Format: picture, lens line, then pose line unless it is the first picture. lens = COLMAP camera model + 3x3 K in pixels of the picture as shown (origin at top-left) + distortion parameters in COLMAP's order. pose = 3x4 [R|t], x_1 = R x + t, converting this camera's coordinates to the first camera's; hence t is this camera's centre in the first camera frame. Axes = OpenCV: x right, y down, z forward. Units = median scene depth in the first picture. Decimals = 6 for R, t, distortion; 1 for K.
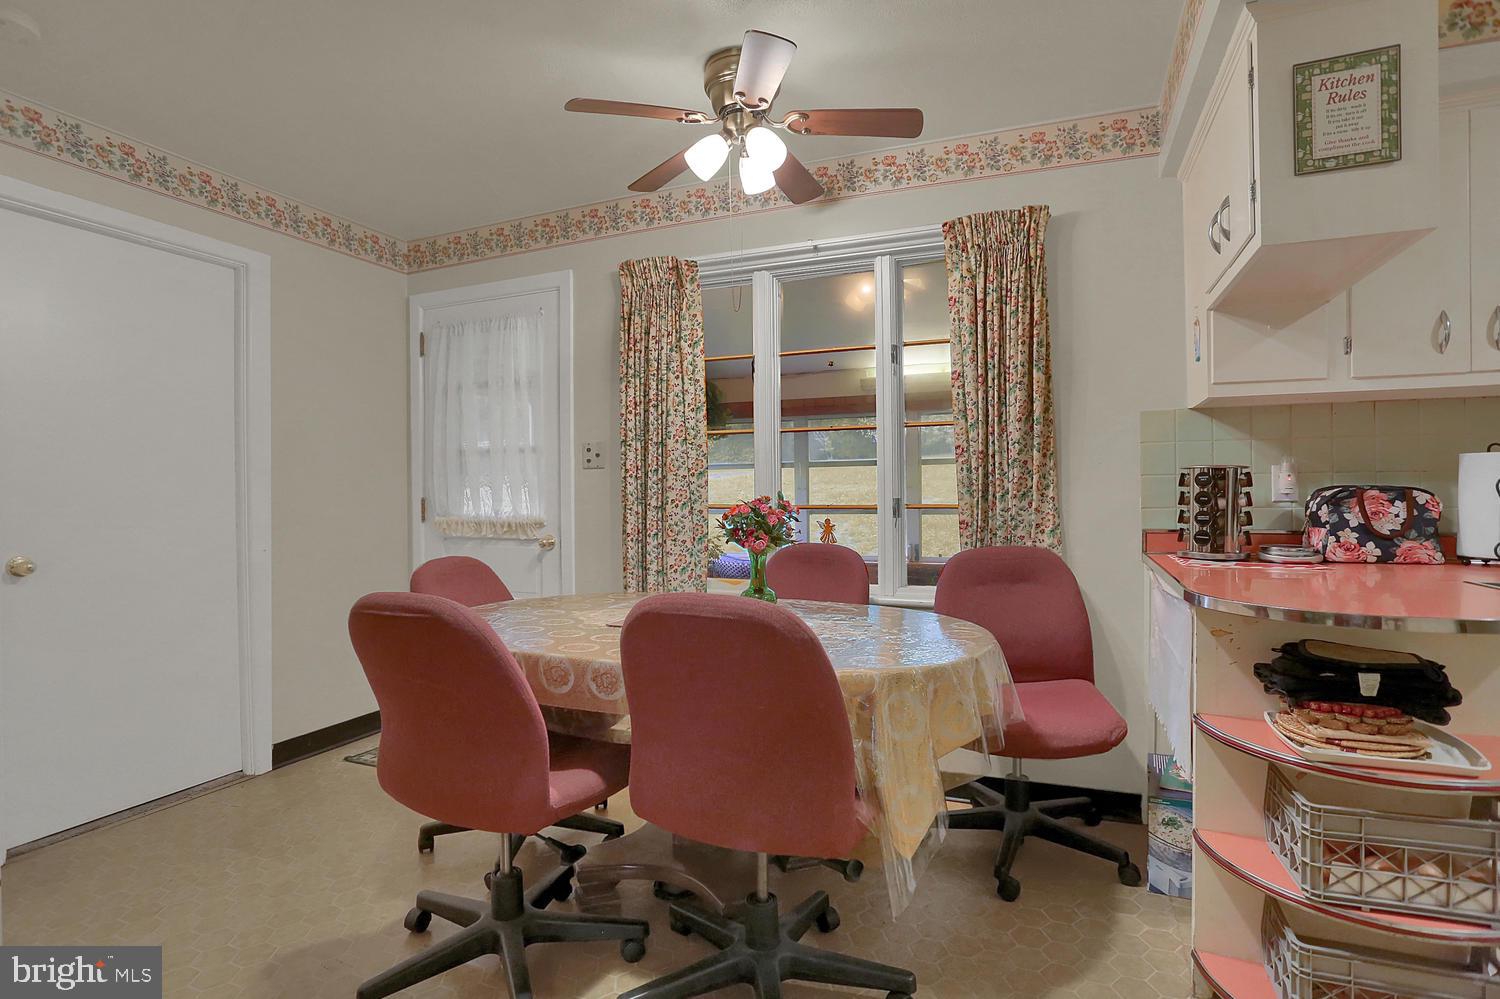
lens RADIAL K [[759.7, 0, 752.6], [0, 759.7, 497.8], [0, 0, 1]] dist [-0.065017, 0.025436]
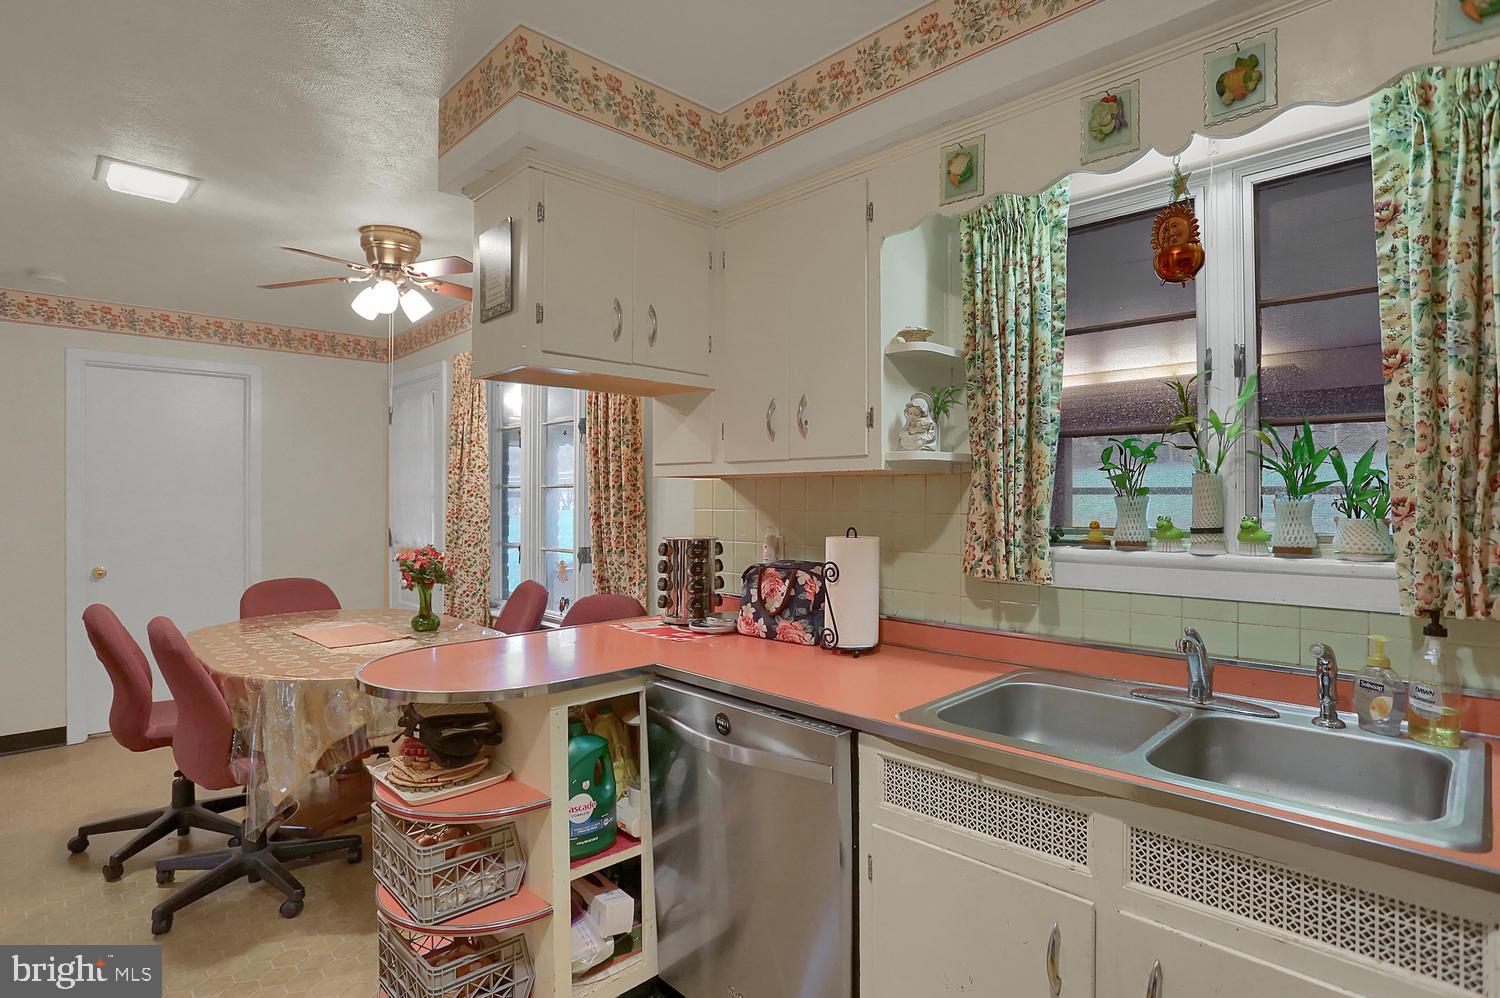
lens RADIAL K [[759.7, 0, 752.6], [0, 759.7, 497.3], [0, 0, 1]] dist [-0.065017, 0.025436]
pose [[0.920463, 0.008214, -0.390743, 1.231264], [-0.010143, 0.999944, -0.002874, -0.105407], [0.390697, 0.006609, 0.920496, 0.009688]]
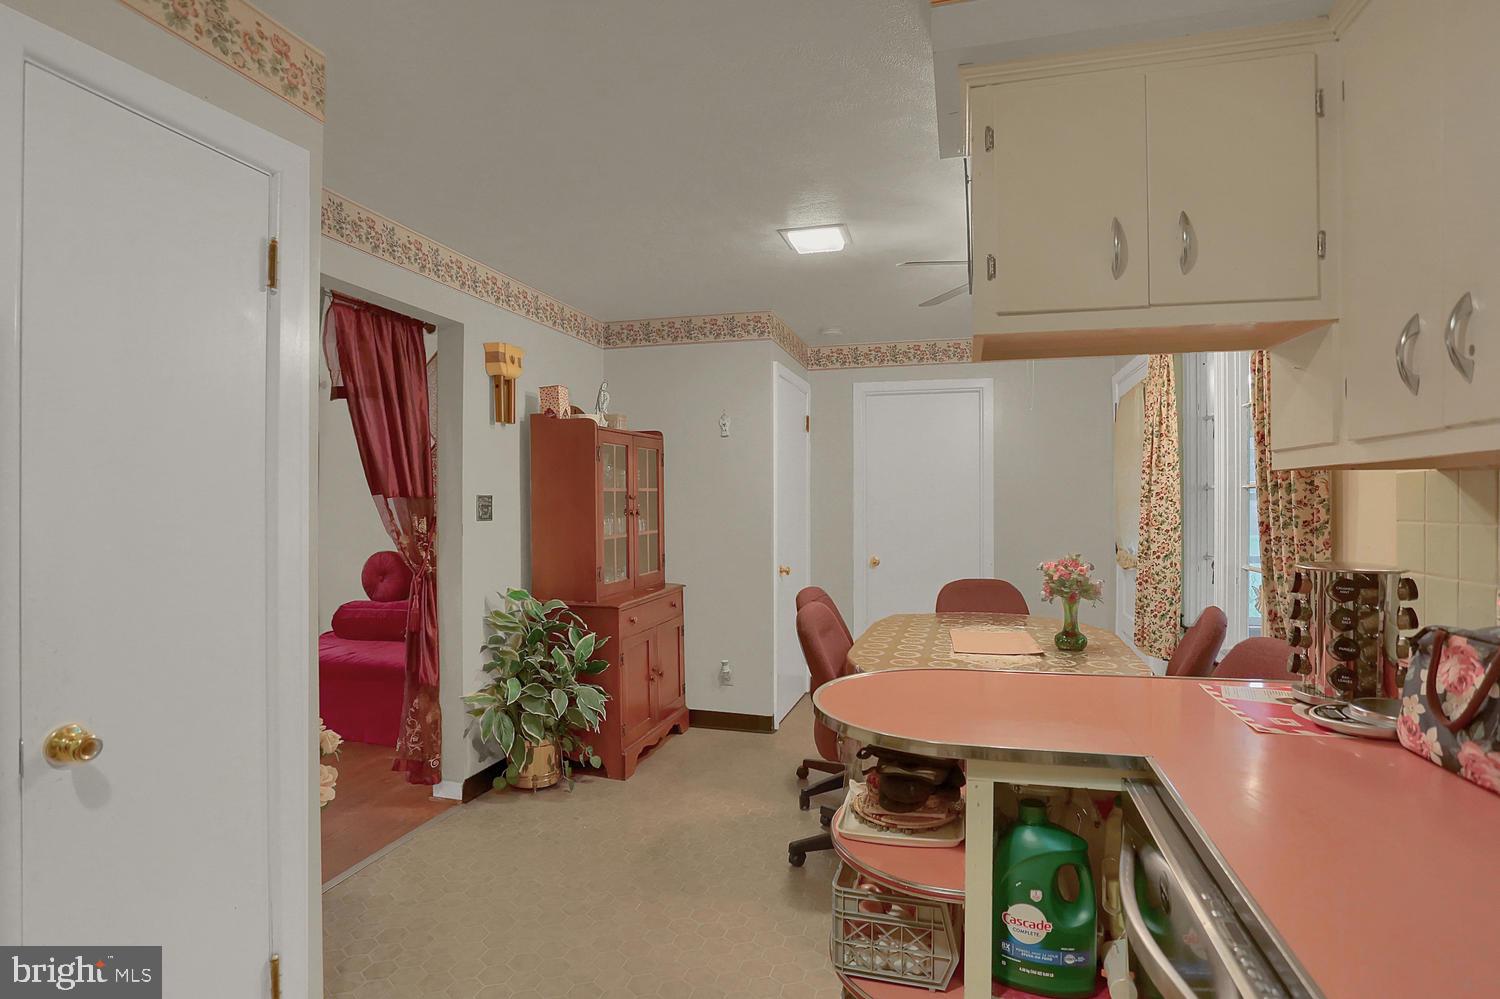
lens RADIAL K [[759.7, 0, 752.6], [0, 759.7, 497.8], [0, 0, 1]] dist [-0.065017, 0.025436]
pose [[0.122738, 0.005061, -0.992426, 1.308969], [-0.006099, 0.999972, 0.004345, -0.111202], [0.992420, 0.005519, 0.122766, 0.415246]]
